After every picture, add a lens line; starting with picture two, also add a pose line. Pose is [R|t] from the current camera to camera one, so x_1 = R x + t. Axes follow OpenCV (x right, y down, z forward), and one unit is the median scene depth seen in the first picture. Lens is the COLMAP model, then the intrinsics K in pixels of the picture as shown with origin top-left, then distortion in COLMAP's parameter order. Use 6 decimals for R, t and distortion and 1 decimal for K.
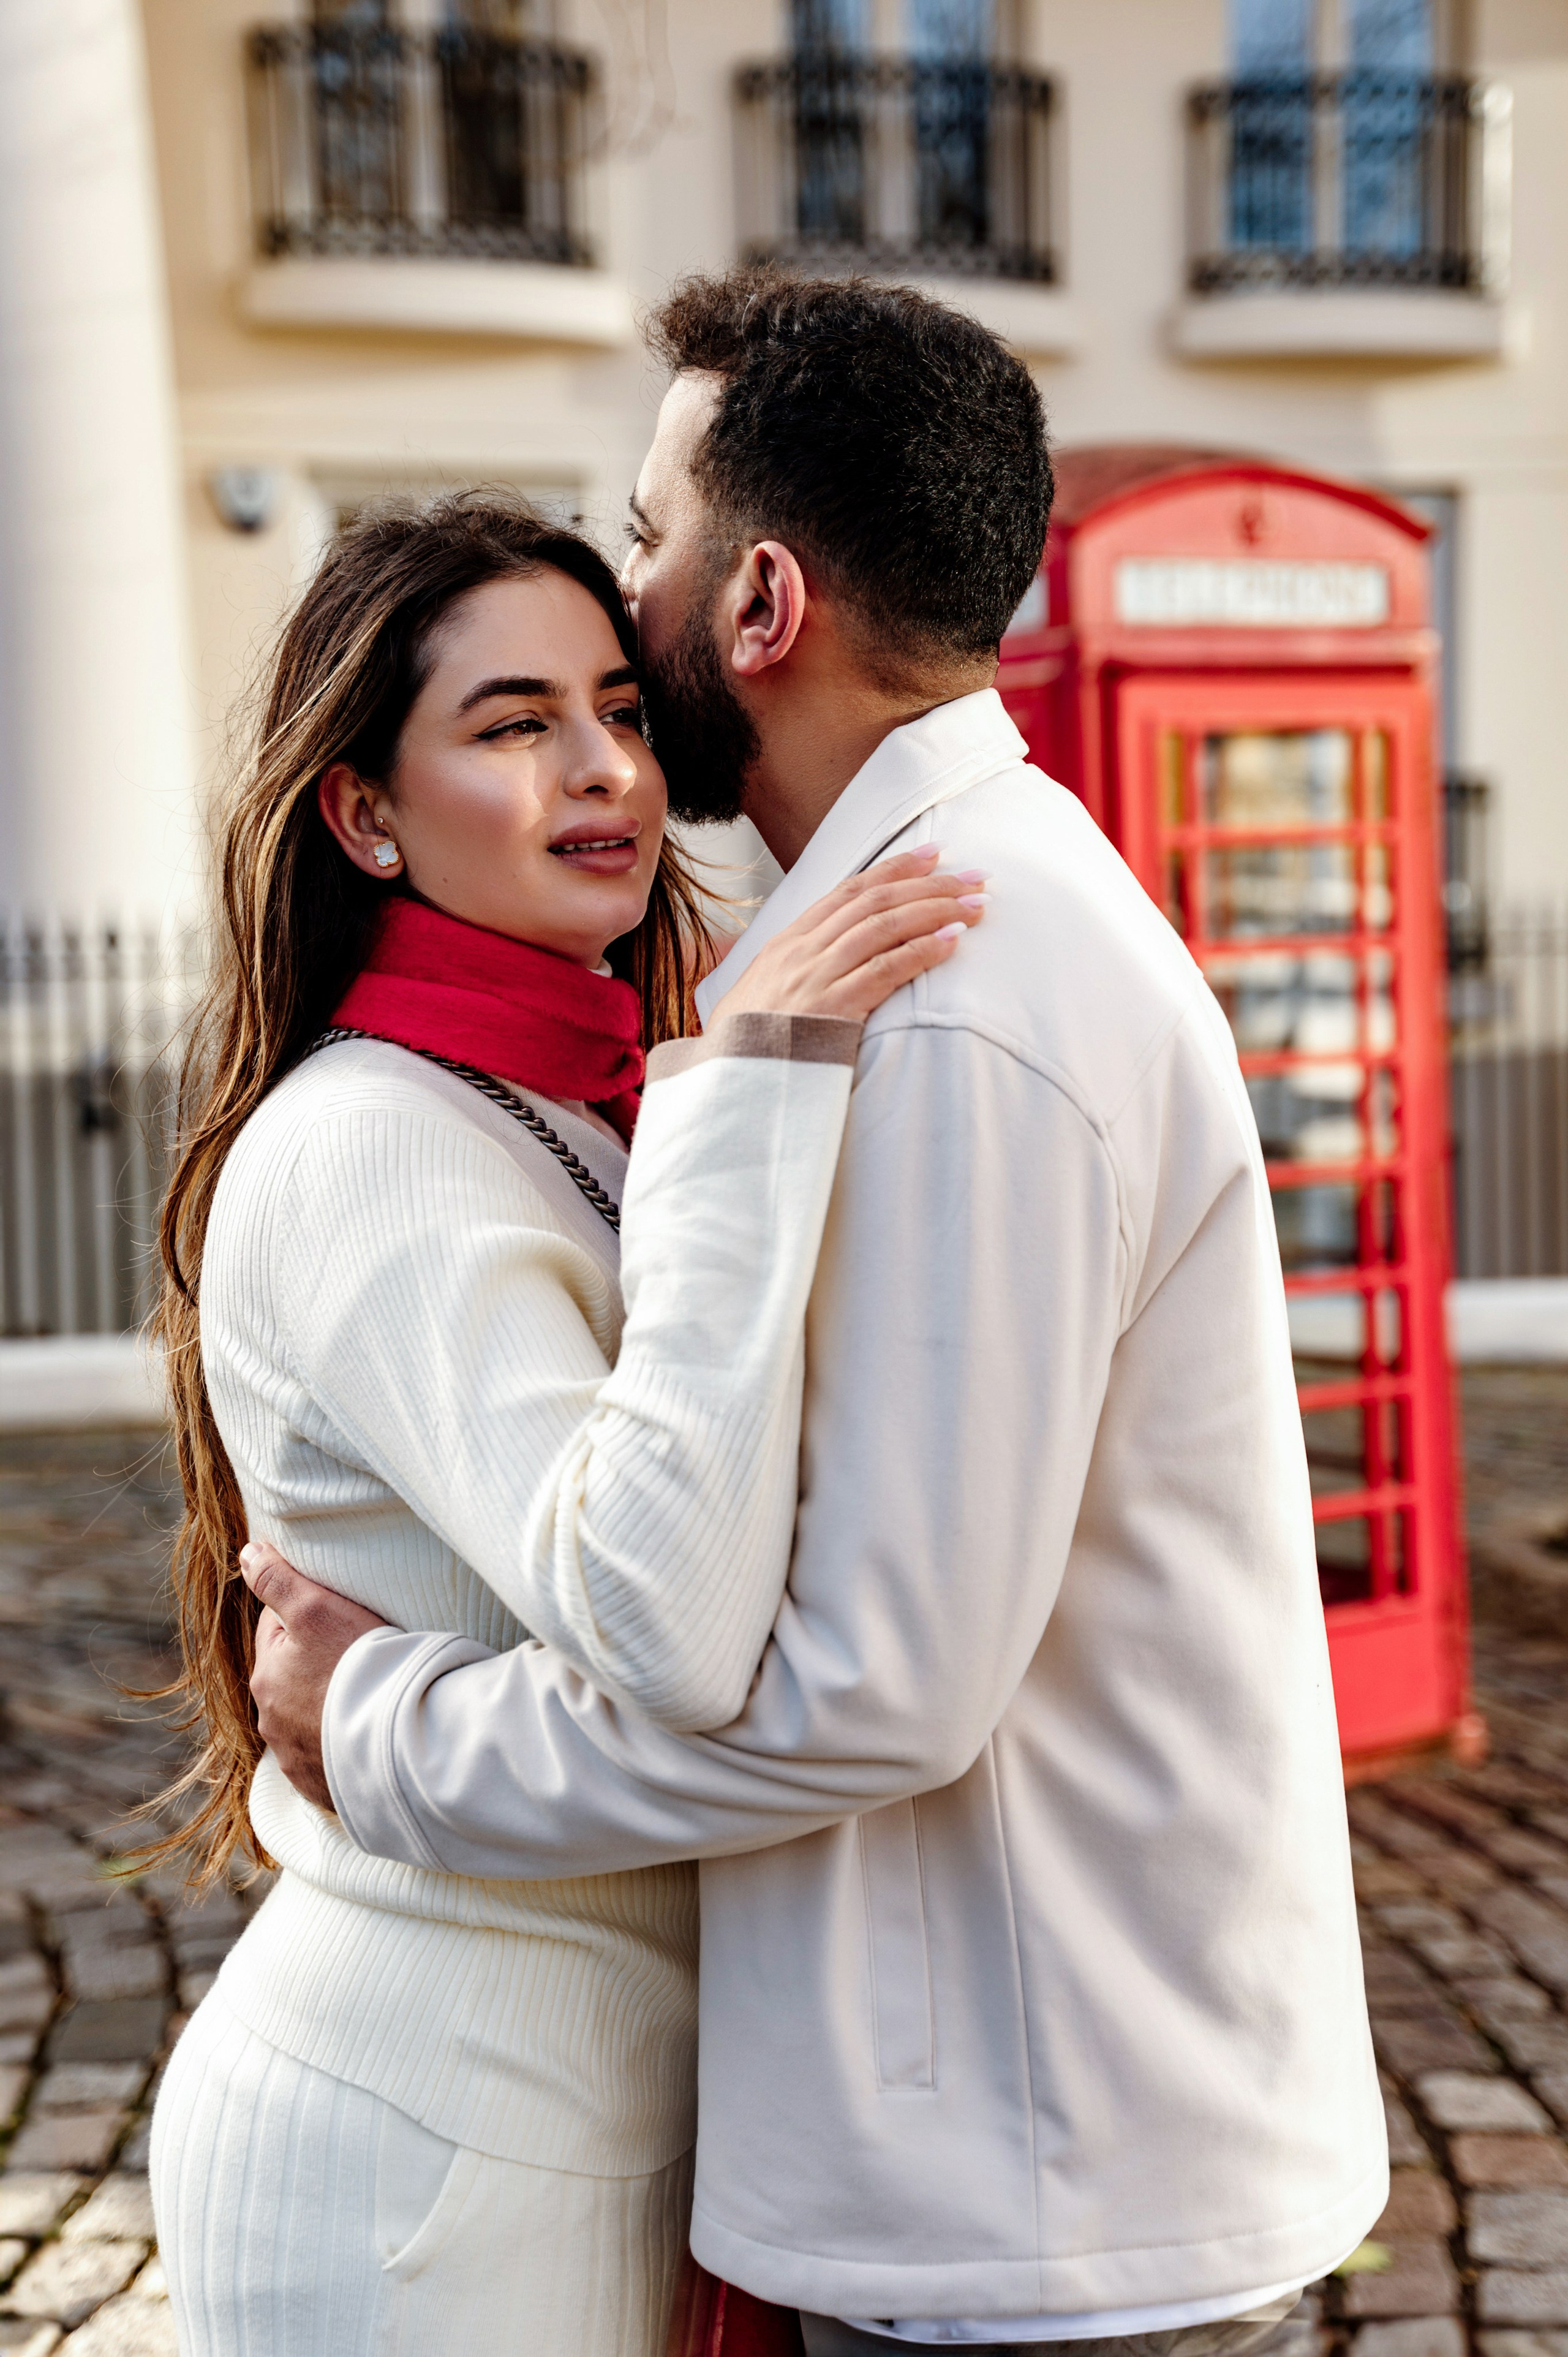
lens RADIAL K [[3614.1, 0, 815.3], [0, 3614.1, 1152.4], [0, 0, 1]] dist [0.354820, 0.023188]
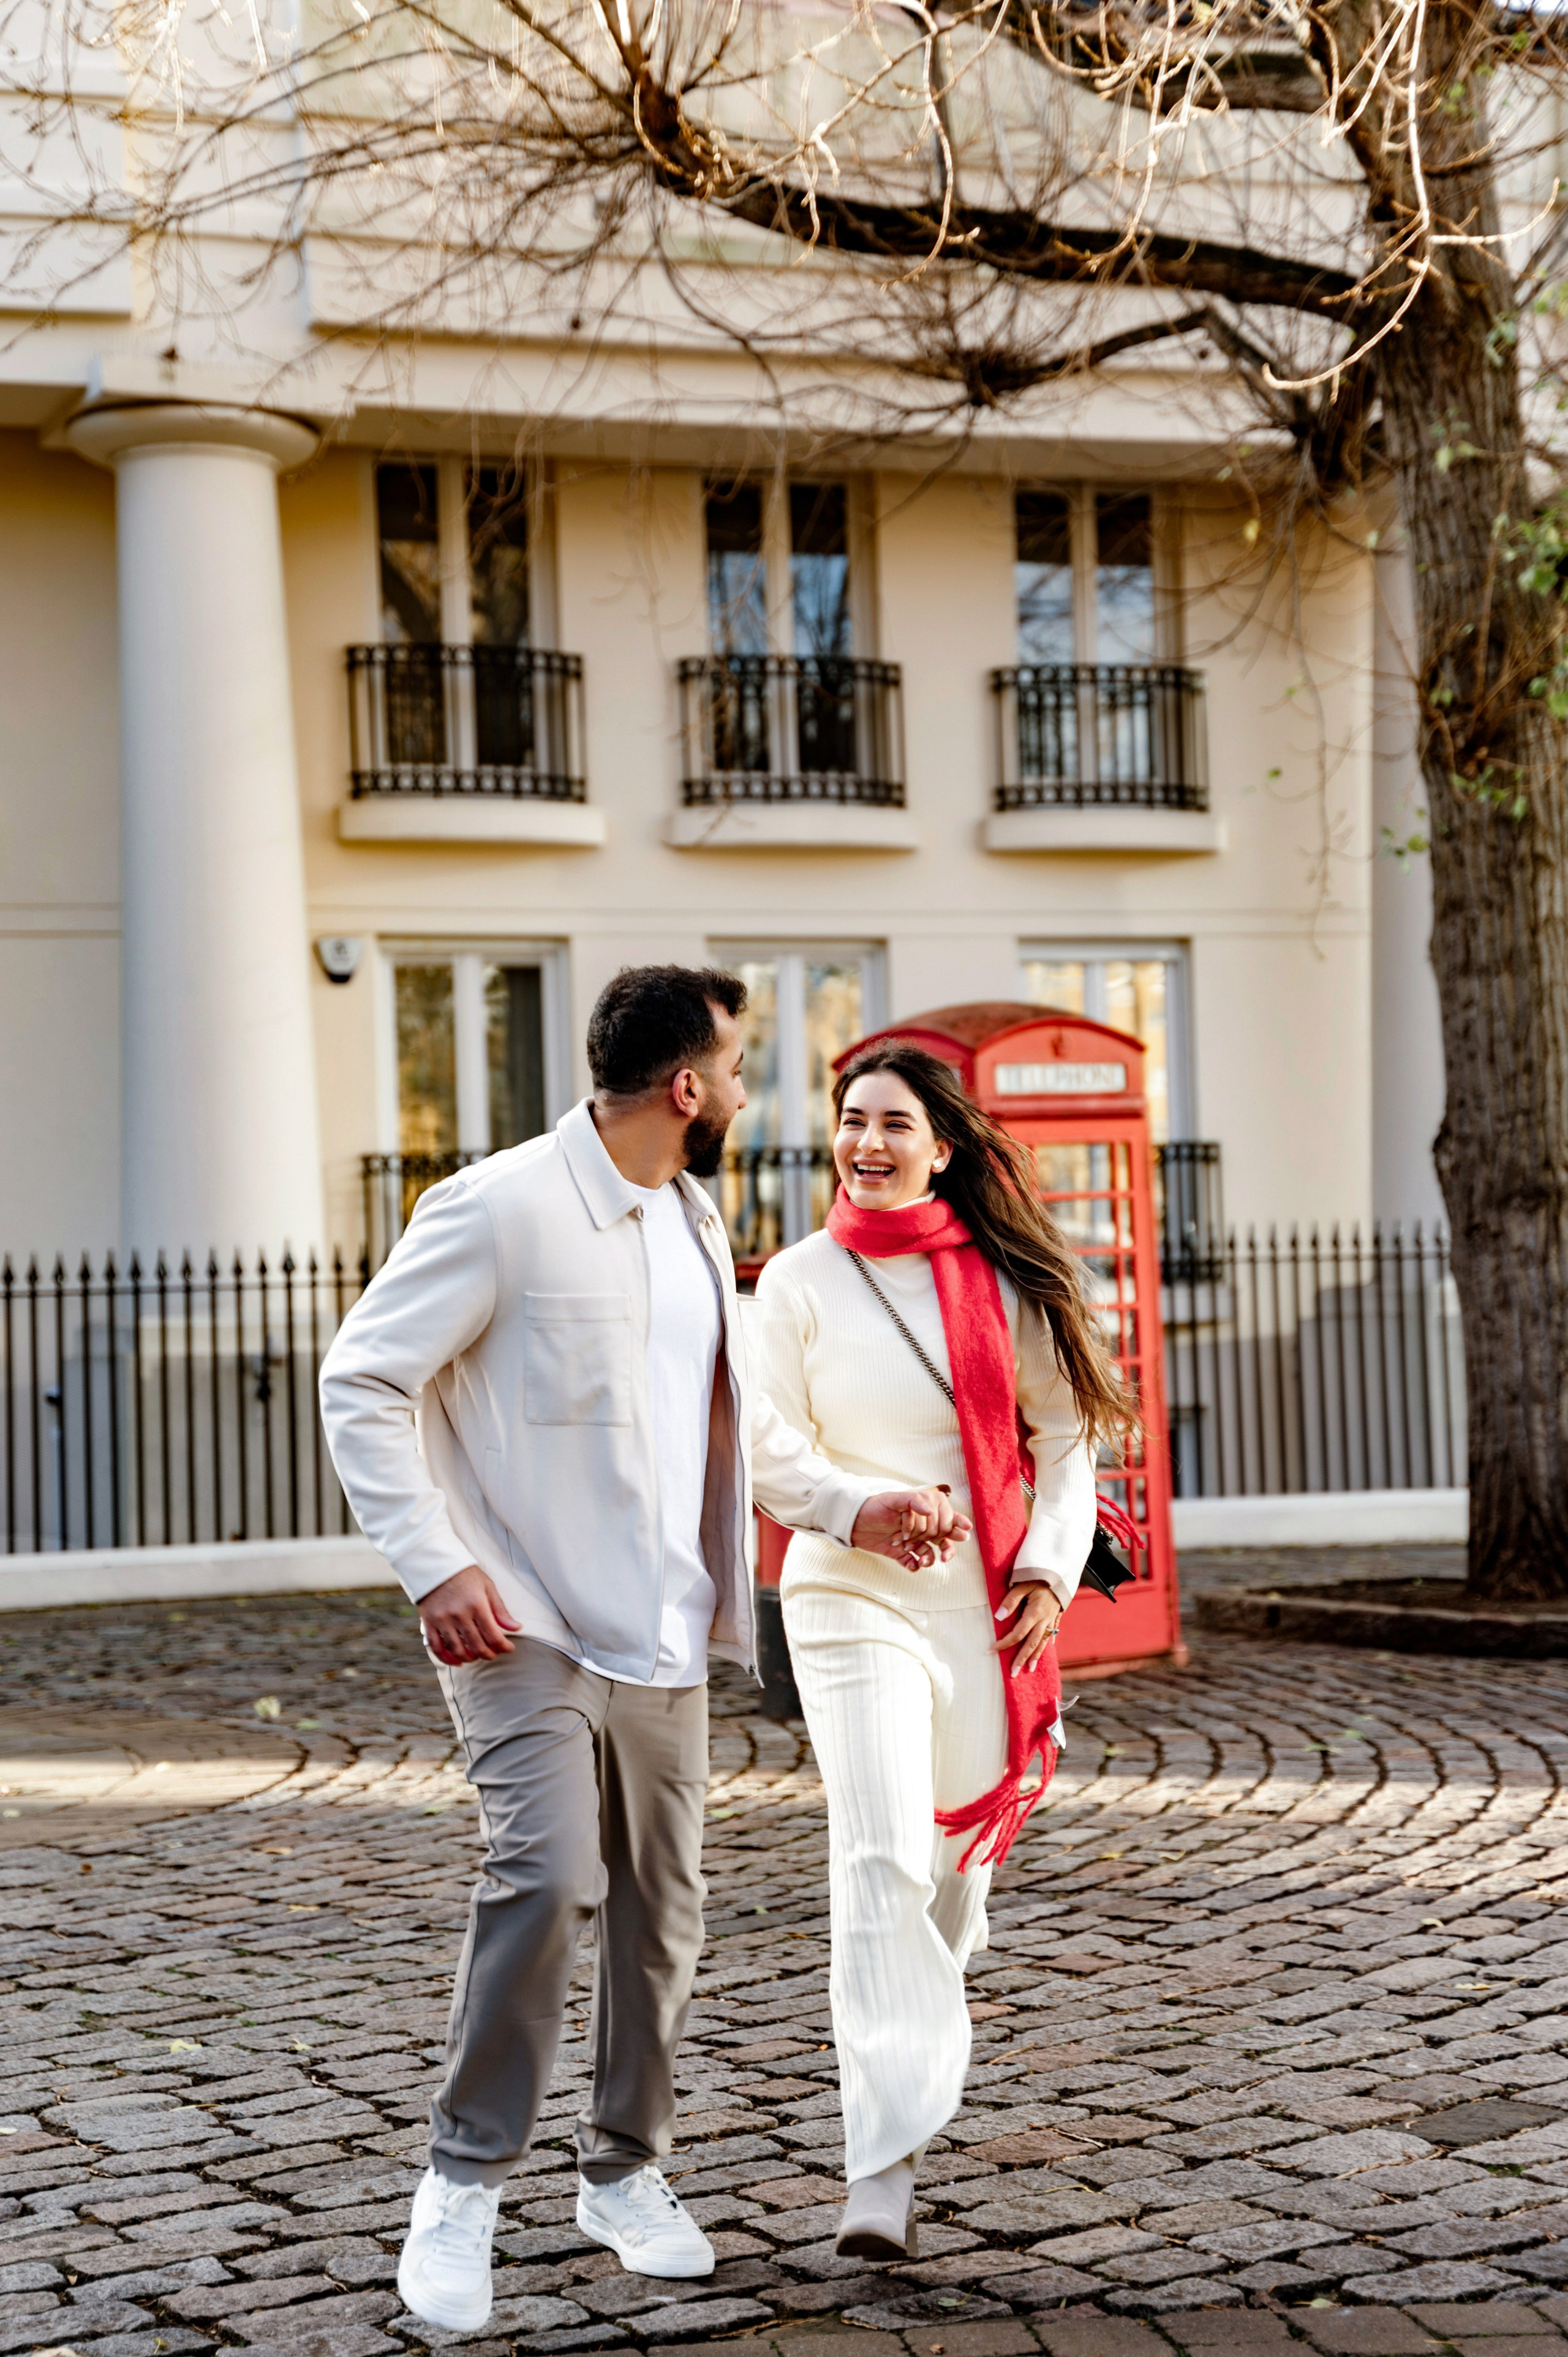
lens RADIAL K [[3711.0, 0, 781.6], [0, 3711.0, 1179.7], [0, 0, 1]] dist [0.459393, -0.003252]
pose [[0.998604, -0.009821, 0.051892, -0.061711], [0.014152, 0.996384, -0.083783, 0.031563], [-0.050882, 0.084400, 0.995132, -0.452282]]
